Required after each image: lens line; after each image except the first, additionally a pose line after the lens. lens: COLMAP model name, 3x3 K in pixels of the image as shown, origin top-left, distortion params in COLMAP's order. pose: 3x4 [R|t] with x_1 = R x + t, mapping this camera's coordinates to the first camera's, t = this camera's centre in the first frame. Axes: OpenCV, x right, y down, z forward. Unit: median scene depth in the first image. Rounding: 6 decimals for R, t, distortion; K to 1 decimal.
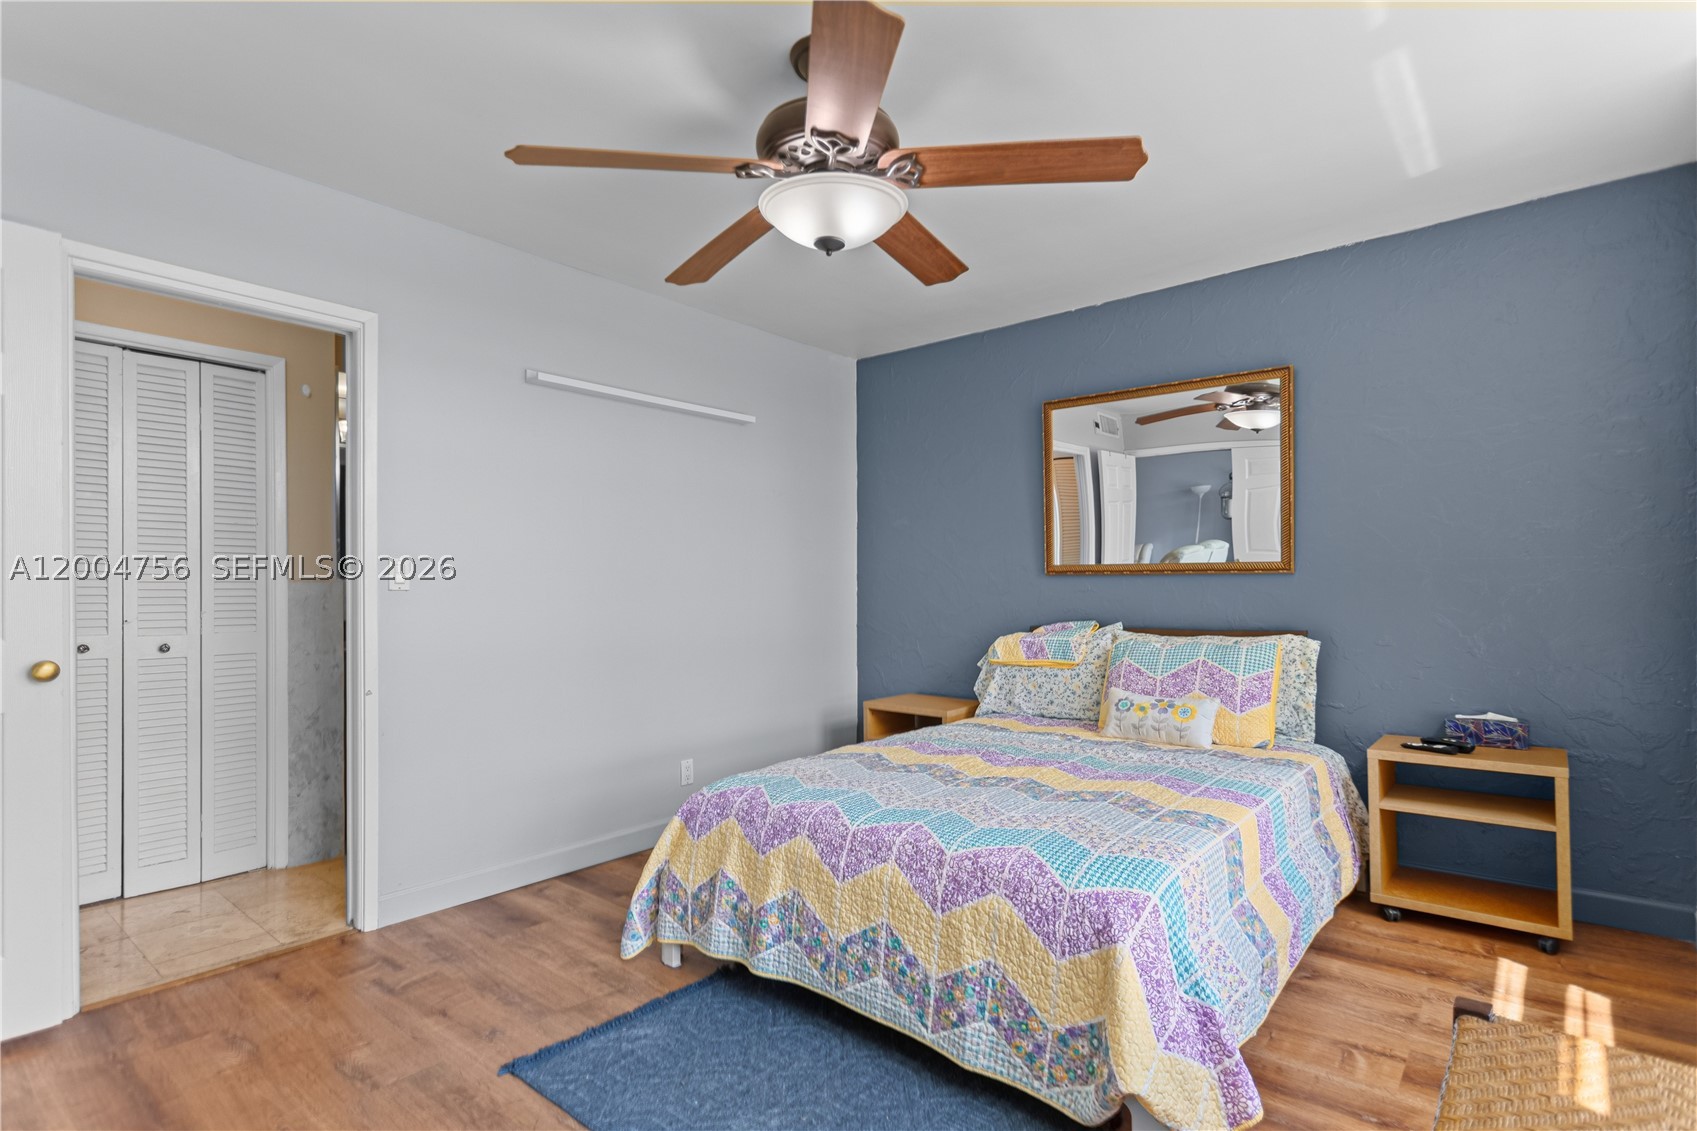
lens RADIAL K [[853.0, 0, 845.7], [0, 853.0, 574.8], [0, 0, 1]] dist [-0.000350, 0.003618]
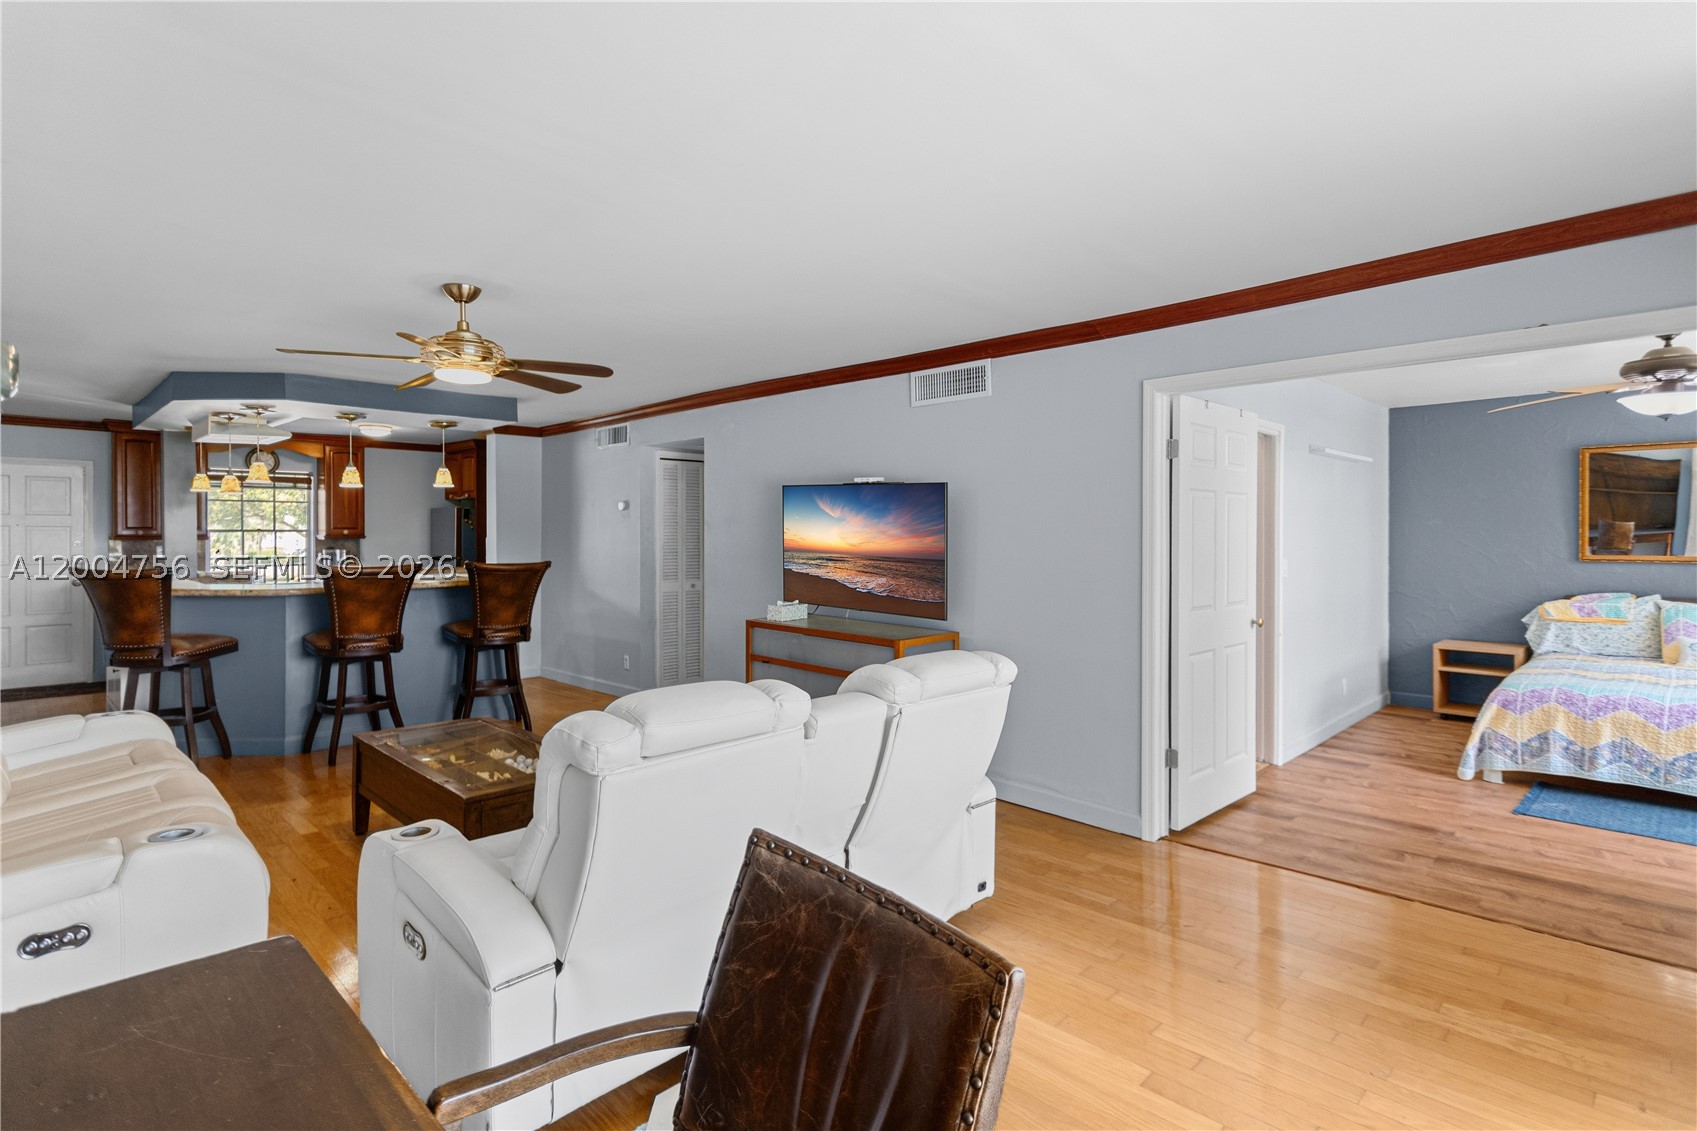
lens RADIAL K [[853.0, 0, 819.8], [0, 853.0, 540.8], [0, 0, 1]] dist [-0.000350, 0.003618]
pose [[0.995192, -0.002423, -0.097915, -1.521573], [0.004415, 0.999788, 0.020132, -0.116062], [0.097845, -0.020467, 0.994991, -1.009384]]
